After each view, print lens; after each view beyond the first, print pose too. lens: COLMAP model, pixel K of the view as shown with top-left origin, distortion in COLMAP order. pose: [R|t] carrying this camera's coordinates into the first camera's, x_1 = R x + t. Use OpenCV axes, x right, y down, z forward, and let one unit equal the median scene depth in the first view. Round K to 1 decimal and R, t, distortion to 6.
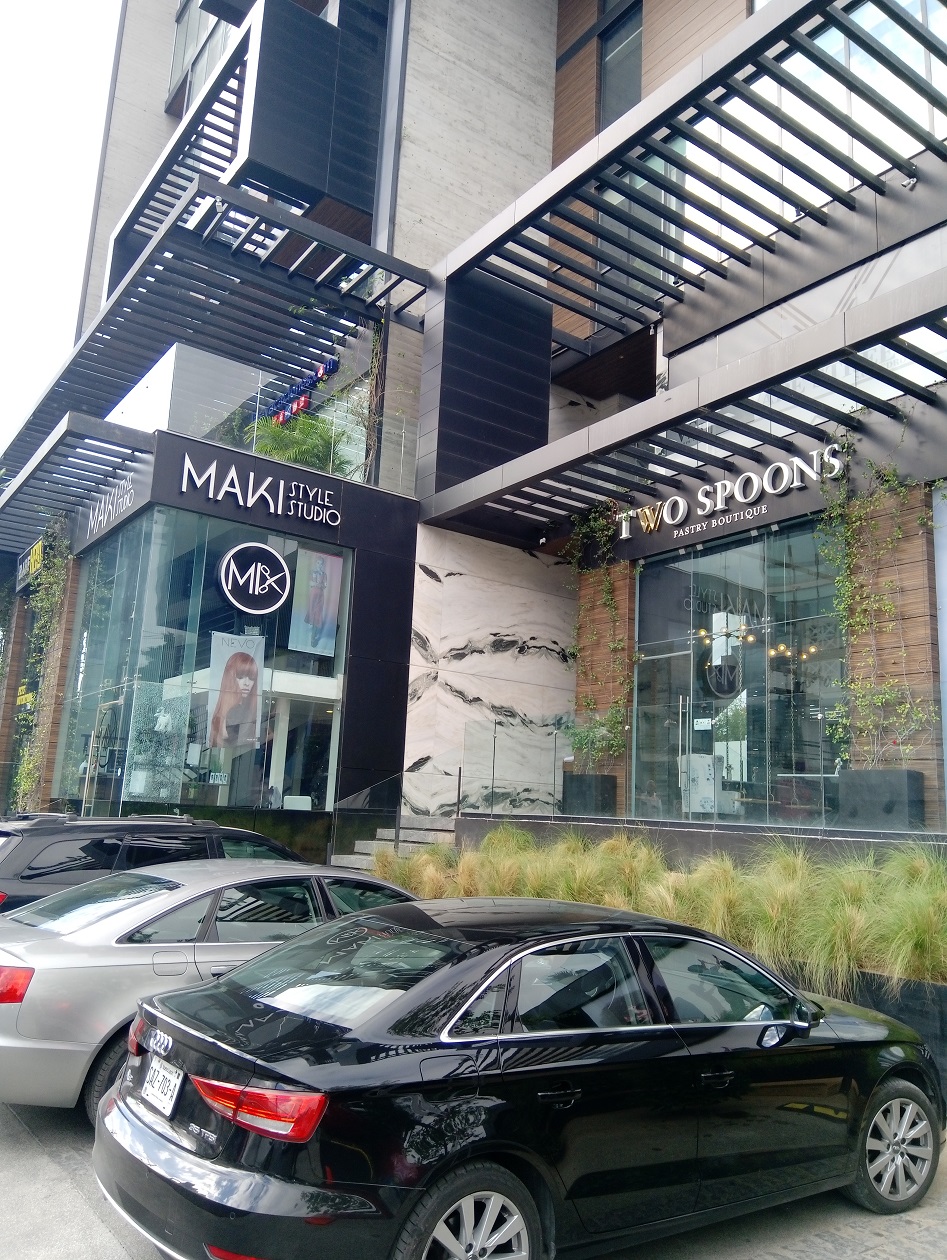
lens RADIAL K [[963.1, 0, 473.5], [0, 963.1, 630.0], [0, 0, 1]] dist [0.124904, -0.201015]
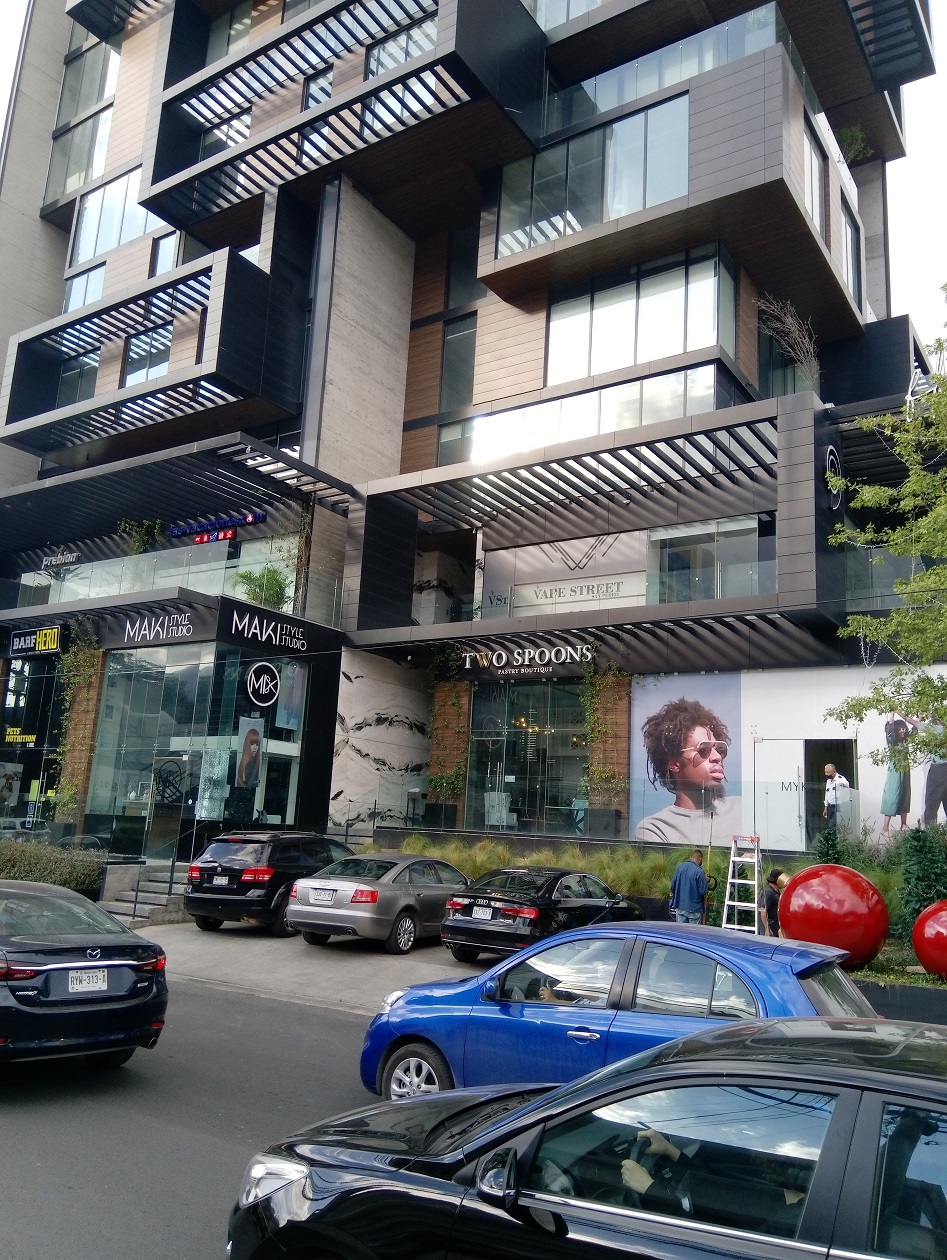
lens RADIAL K [[963.1, 0, 473.5], [0, 963.1, 630.0], [0, 0, 1]] dist [0.124904, -0.201015]
pose [[0.935134, 0.073804, 0.346521, -0.442475], [-0.076452, 0.997055, -0.006041, -0.153563], [-0.345947, -0.020843, 0.938023, -0.638328]]
